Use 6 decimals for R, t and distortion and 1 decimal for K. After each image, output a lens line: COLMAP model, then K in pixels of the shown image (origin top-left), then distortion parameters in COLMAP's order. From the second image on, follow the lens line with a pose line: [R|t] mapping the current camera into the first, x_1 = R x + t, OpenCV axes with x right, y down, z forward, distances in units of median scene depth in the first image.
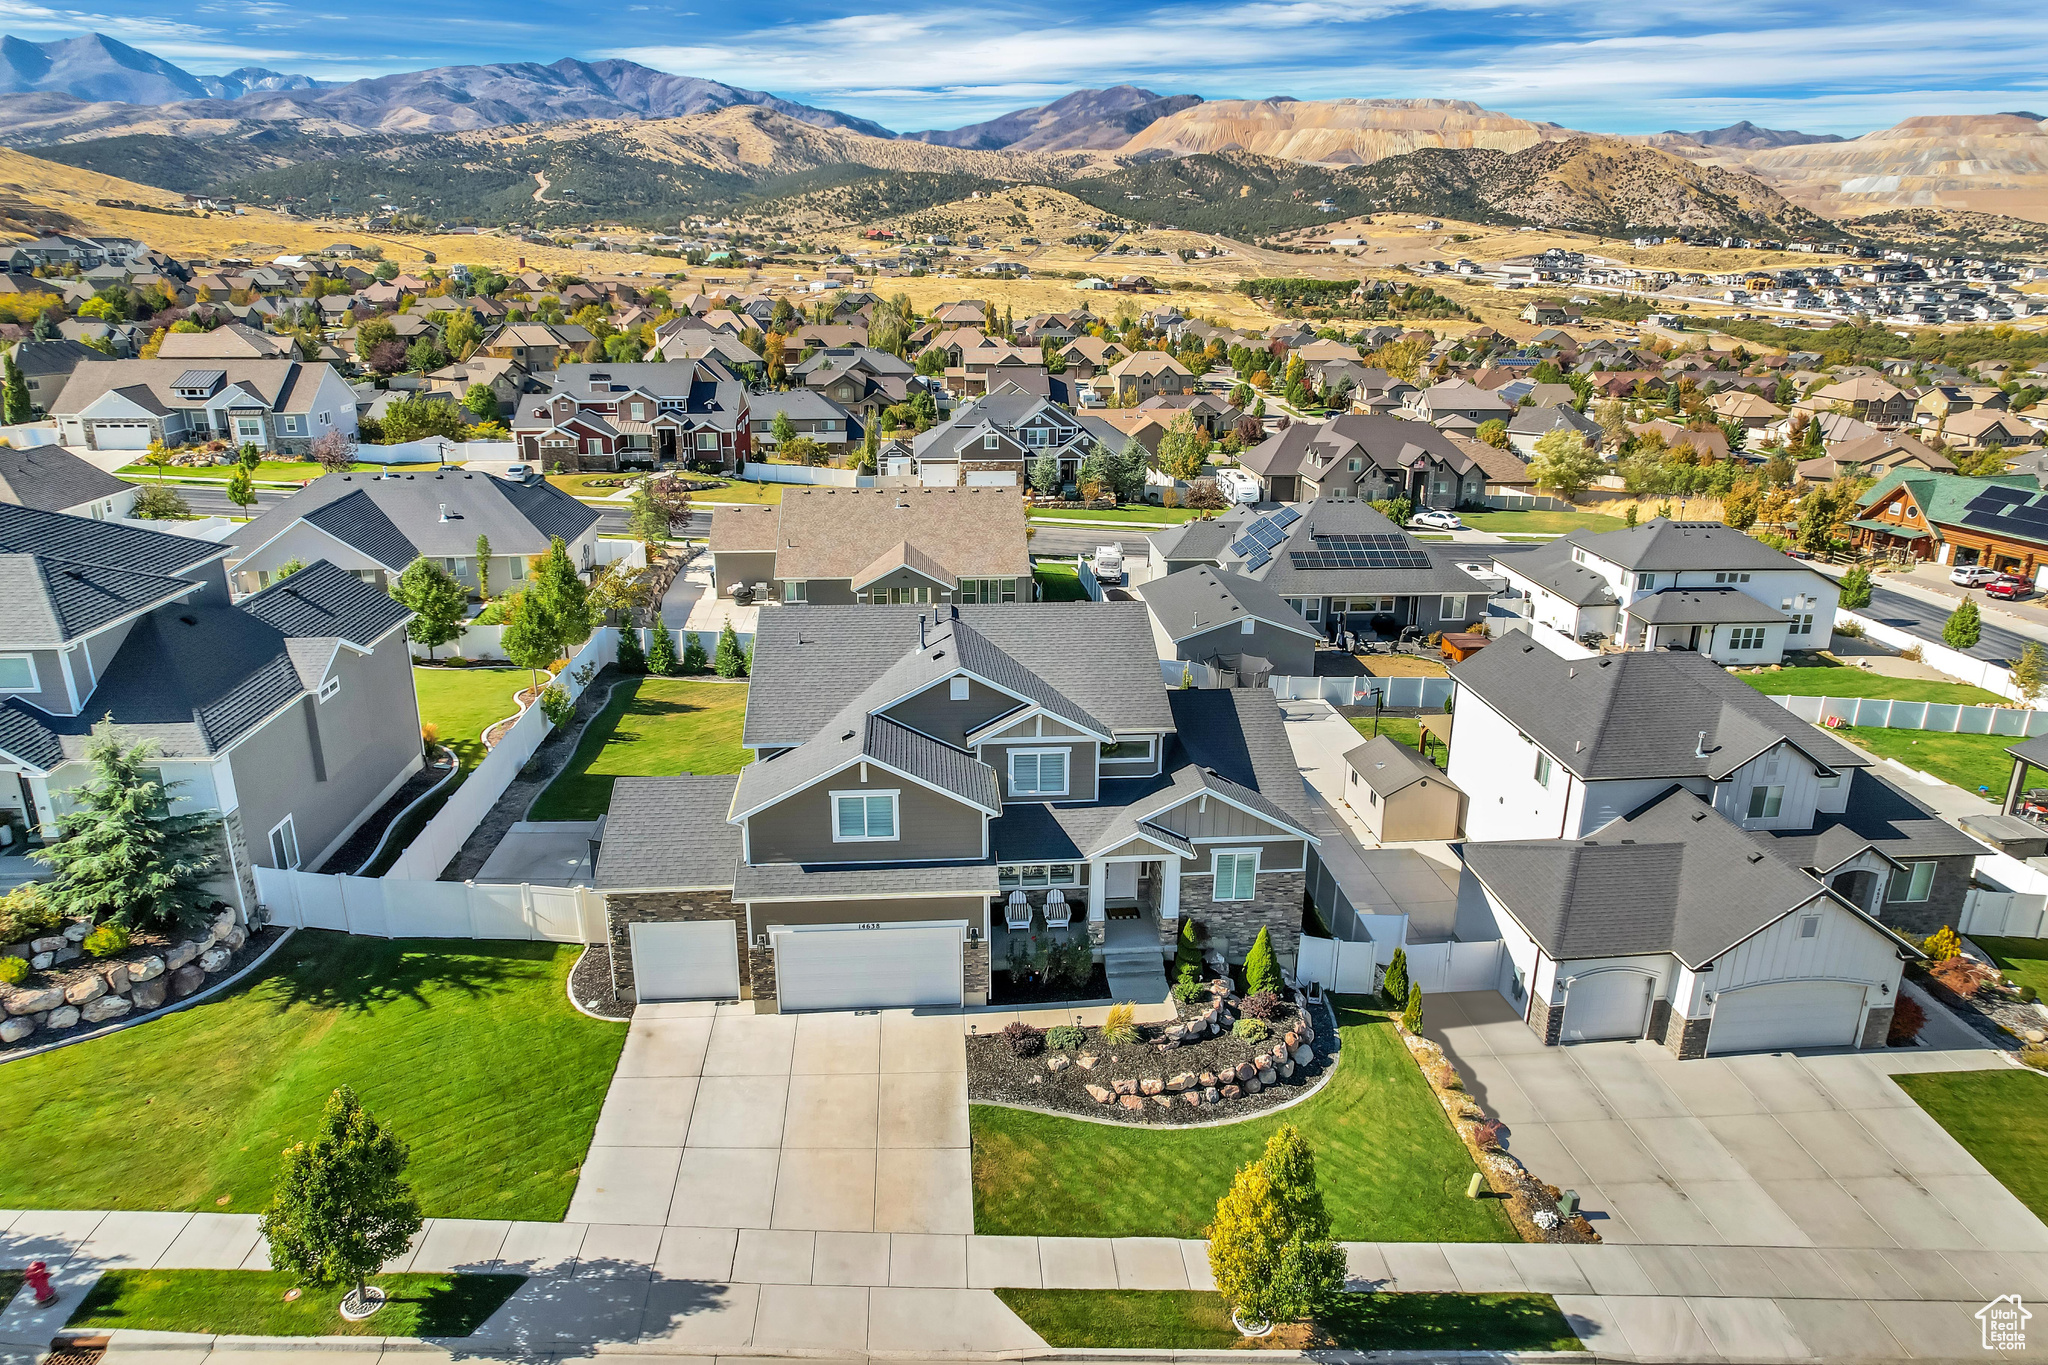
lens RADIAL K [[1327.3, 0, 1033.6], [0, 1327.3, 679.7], [0, 0, 1]] dist [-0.076955, 0.072443]
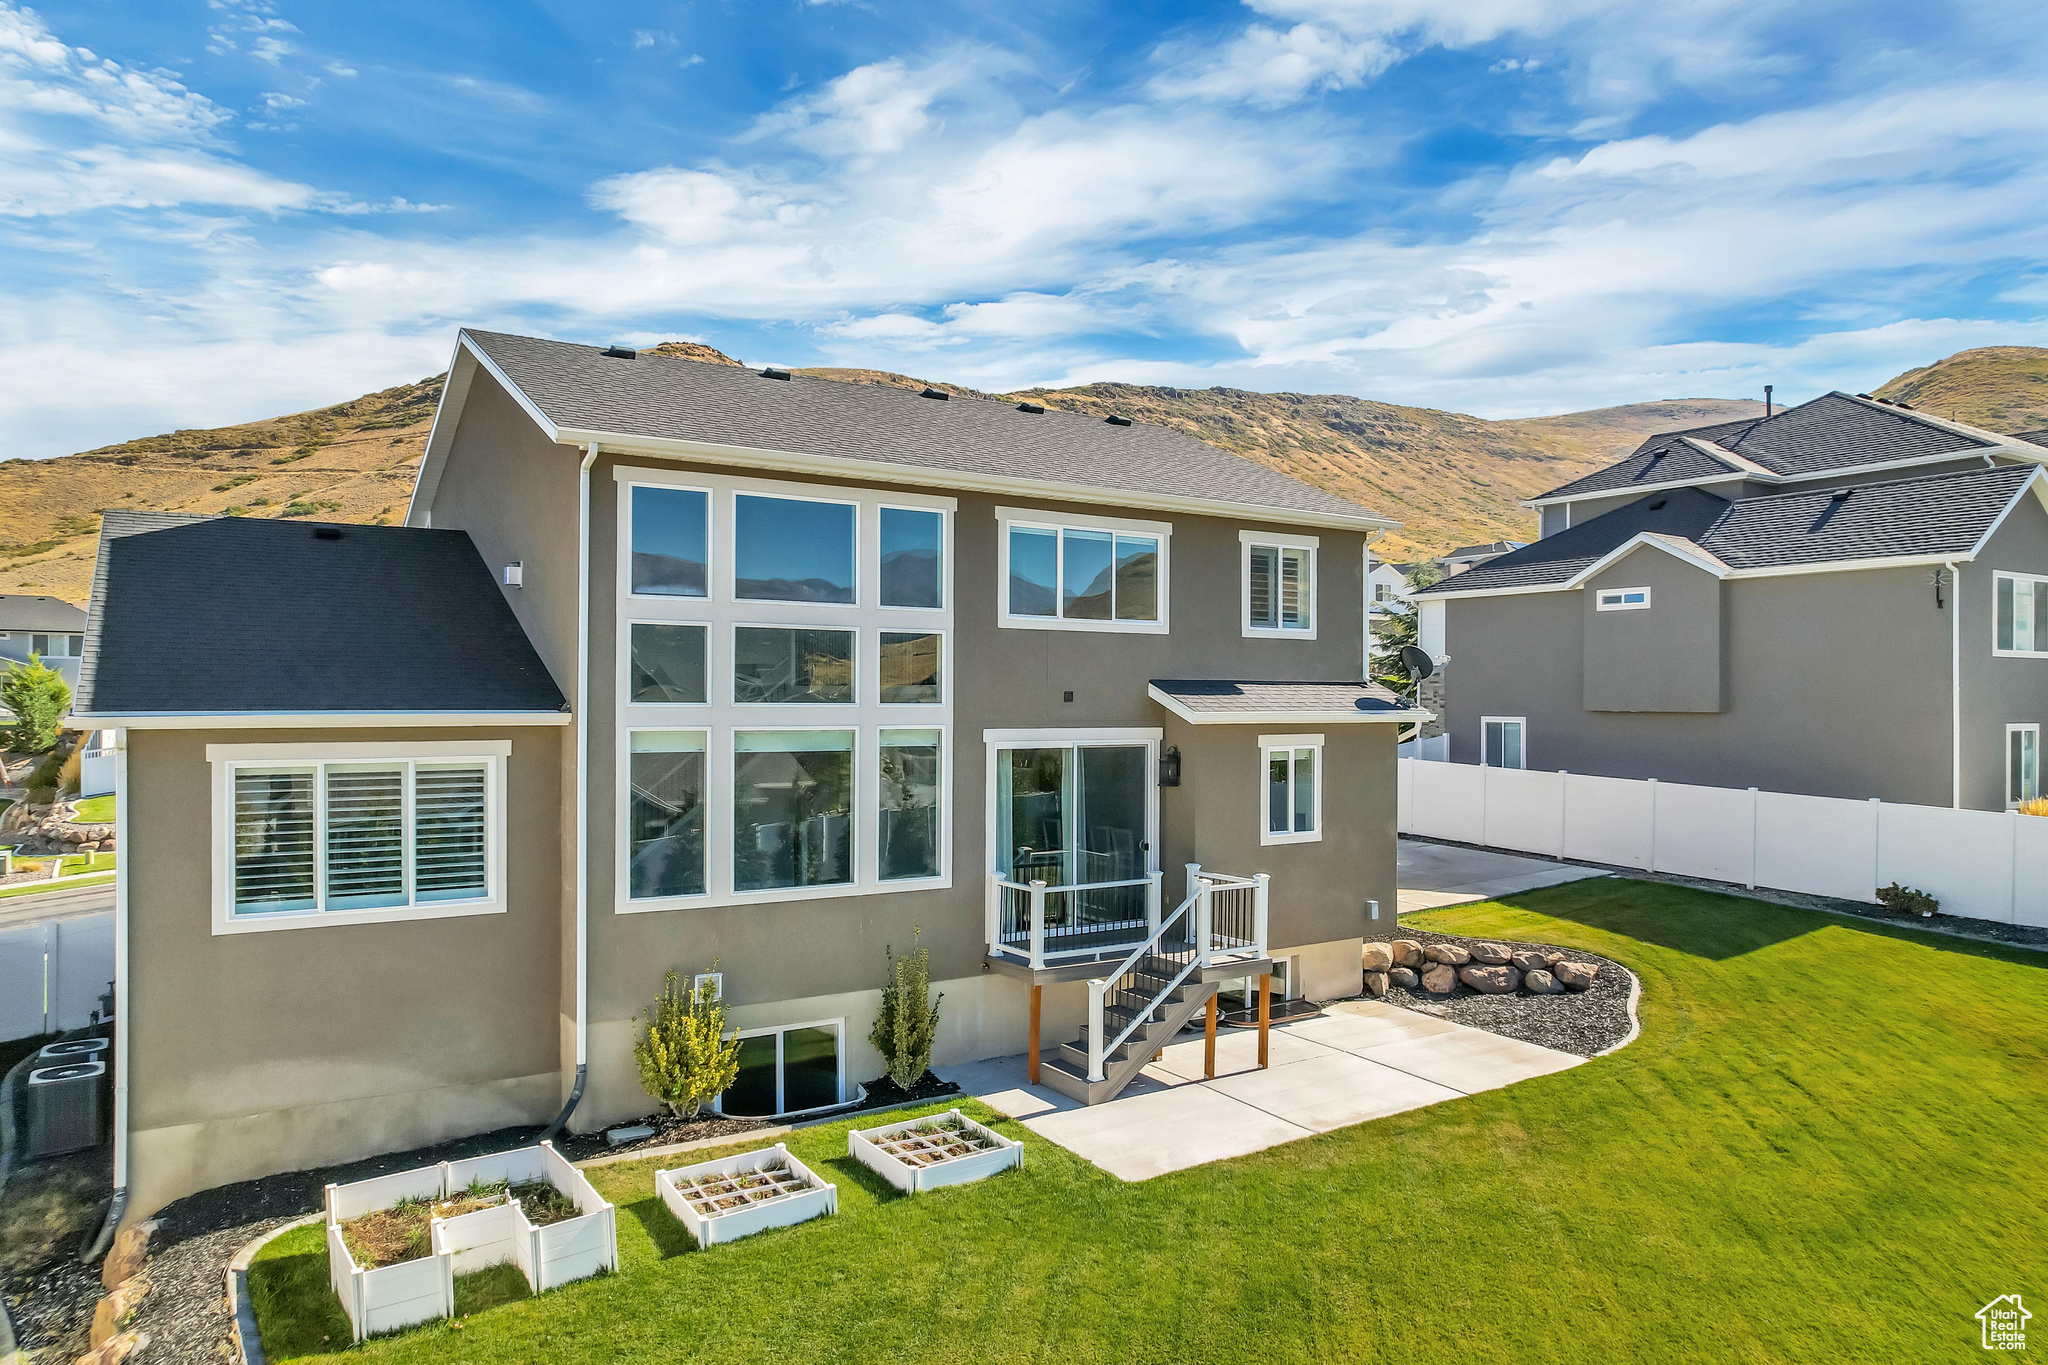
lens RADIAL K [[1343.3, 0, 1034.6], [0, 1343.3, 695.2], [0, 0, 1]] dist [-0.086390, 0.085175]
pose [[-0.882656, -0.011633, -0.469876, 0.113920], [-0.158036, 0.948836, 0.273376, -0.089326], [0.442655, 0.315554, -0.839334, 1.409763]]
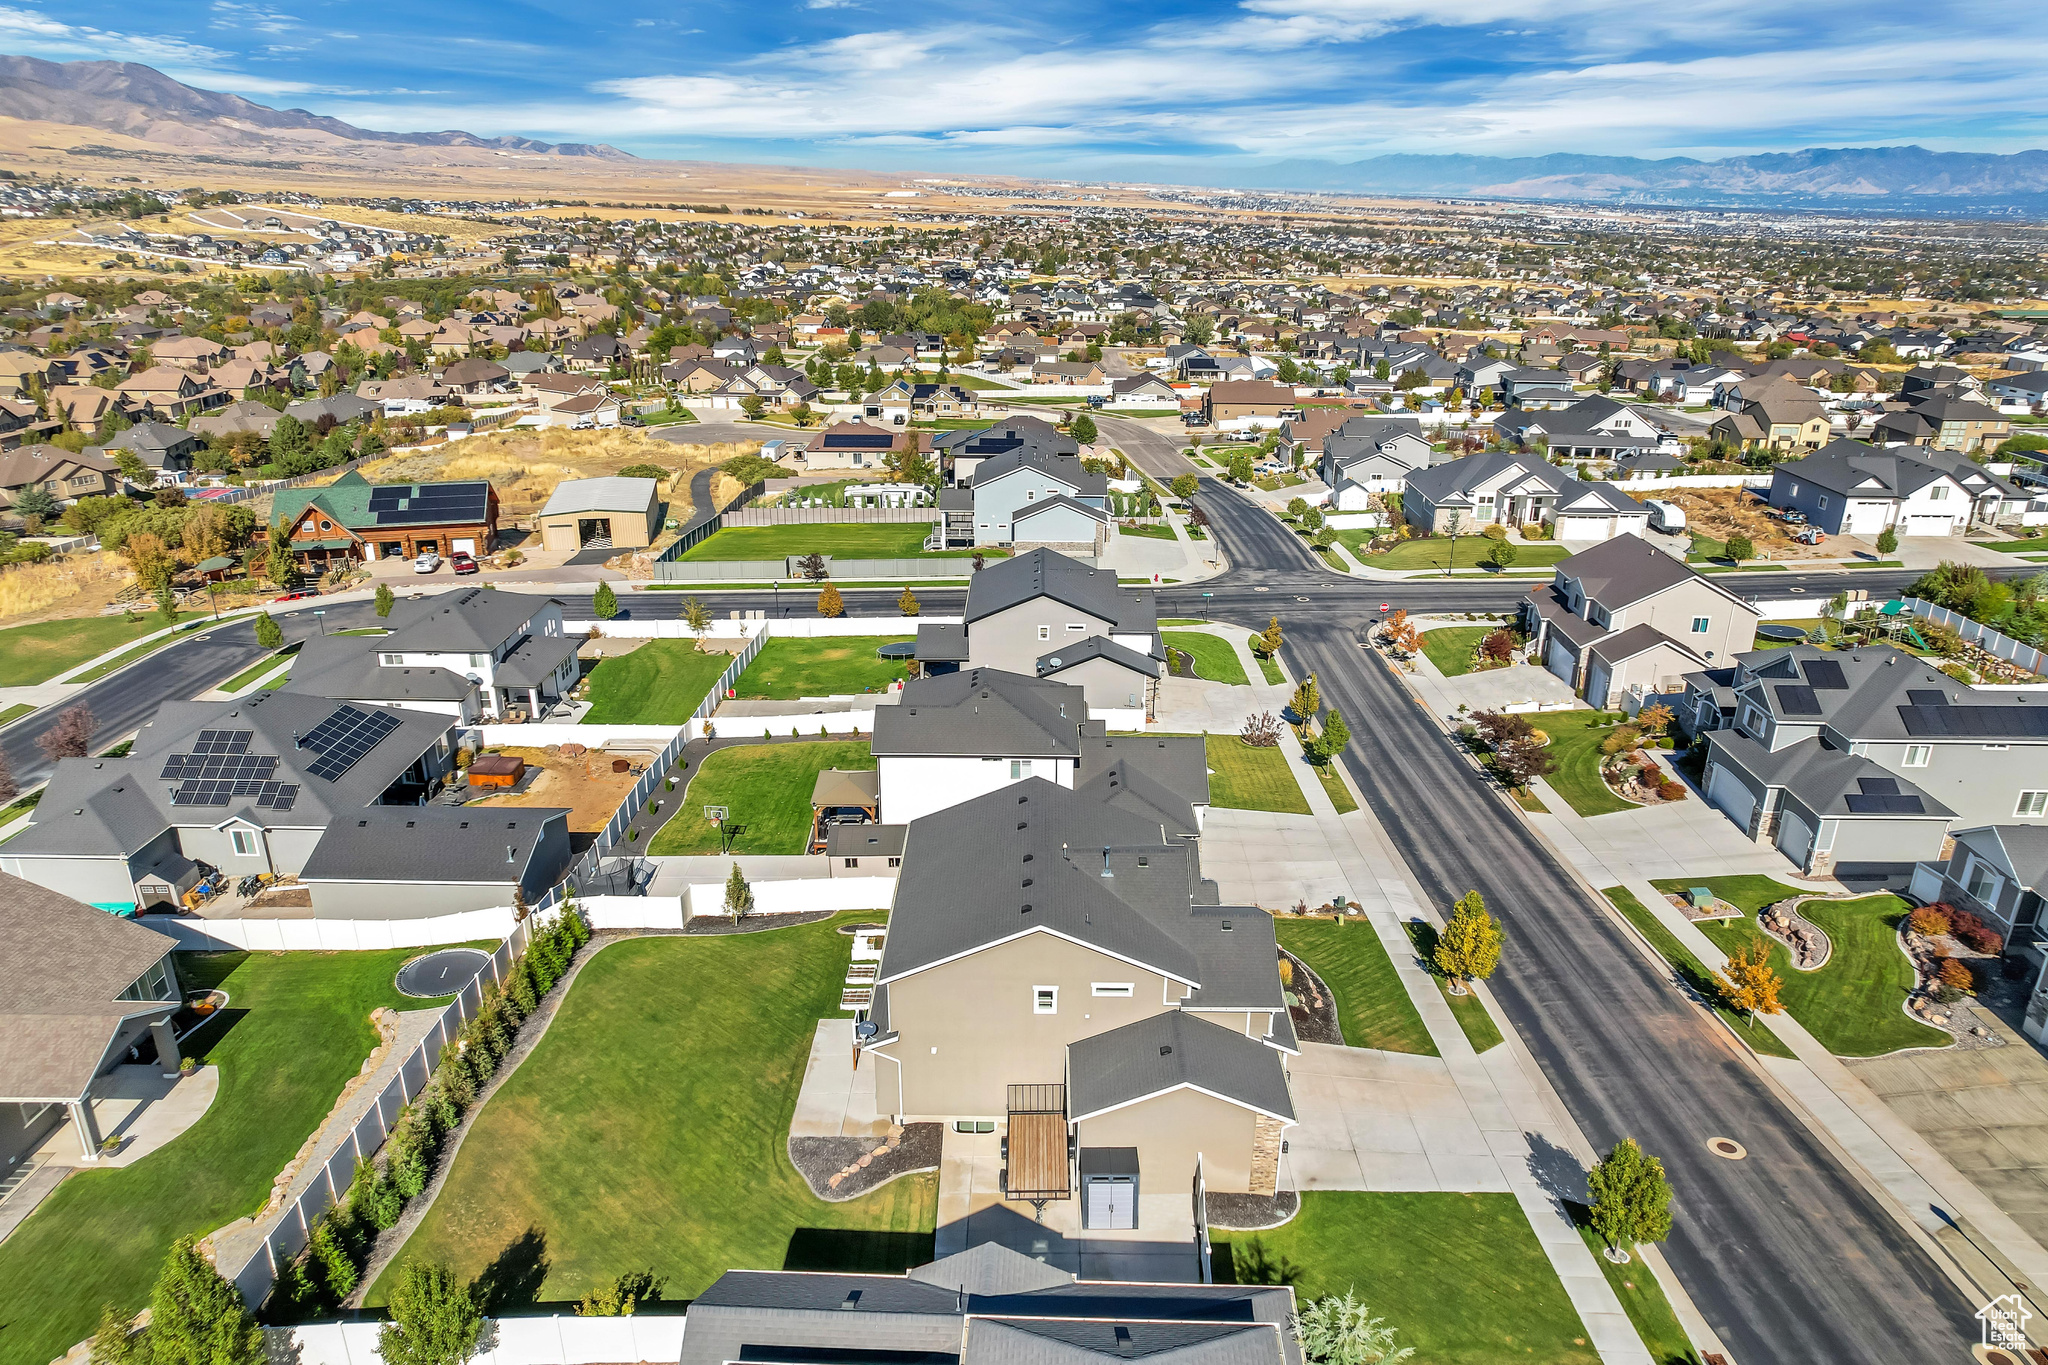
lens RADIAL K [[1327.3, 0, 1033.6], [0, 1327.3, 679.7], [0, 0, 1]] dist [-0.076955, 0.072443]
pose [[0.097730, -0.367638, 0.924820, -1.075572], [0.307879, 0.894851, 0.323190, -0.557009], [-0.946393, 0.253147, 0.200641, 0.679038]]
